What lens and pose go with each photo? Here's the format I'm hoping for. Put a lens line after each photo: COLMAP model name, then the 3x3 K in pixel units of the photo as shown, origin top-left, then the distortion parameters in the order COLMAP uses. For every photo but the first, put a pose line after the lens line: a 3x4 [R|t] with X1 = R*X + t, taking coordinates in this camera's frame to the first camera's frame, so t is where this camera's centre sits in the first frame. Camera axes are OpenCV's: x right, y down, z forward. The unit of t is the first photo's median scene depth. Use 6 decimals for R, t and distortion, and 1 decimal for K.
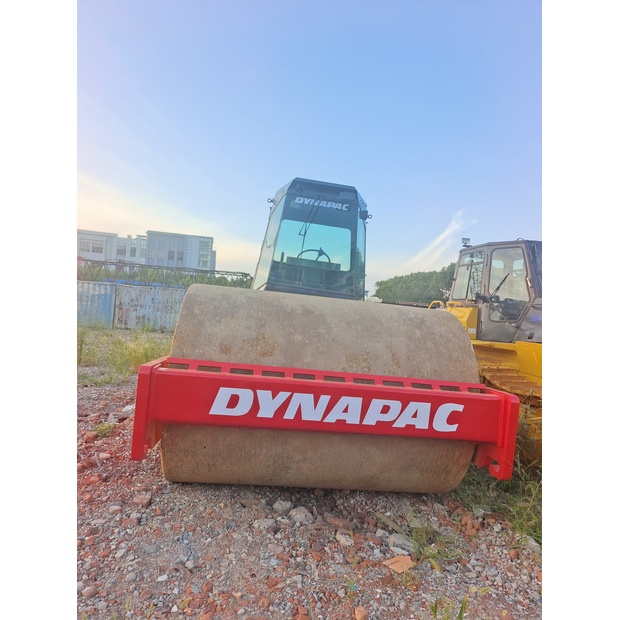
lens RADIAL K [[432.3, 0, 312.7], [0, 432.3, 308.0], [0, 0, 1]] dist [0.012582, 0.001343]
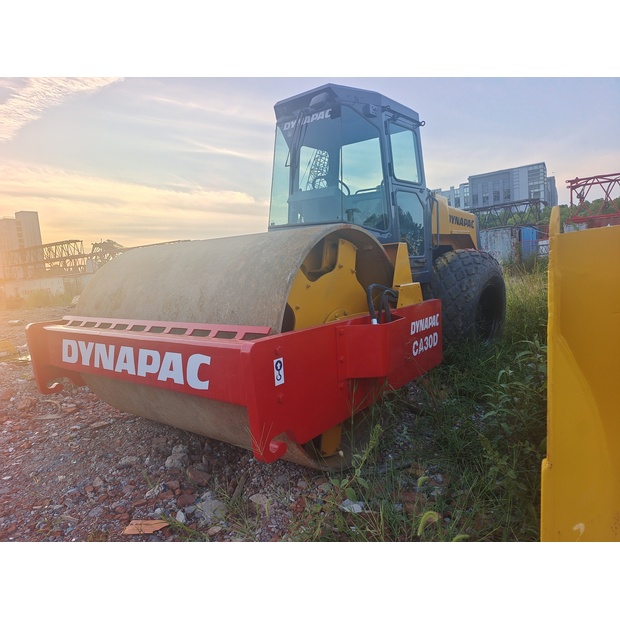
lens RADIAL K [[432.3, 0, 310.0], [0, 432.3, 309.9], [0, 0, 1]] dist [0.012582, 0.001343]
pose [[0.692369, -0.065371, -0.718576, 1.002168], [0.152158, 0.986720, 0.056844, 0.127501], [0.705318, -0.148694, 0.693121, 0.609564]]
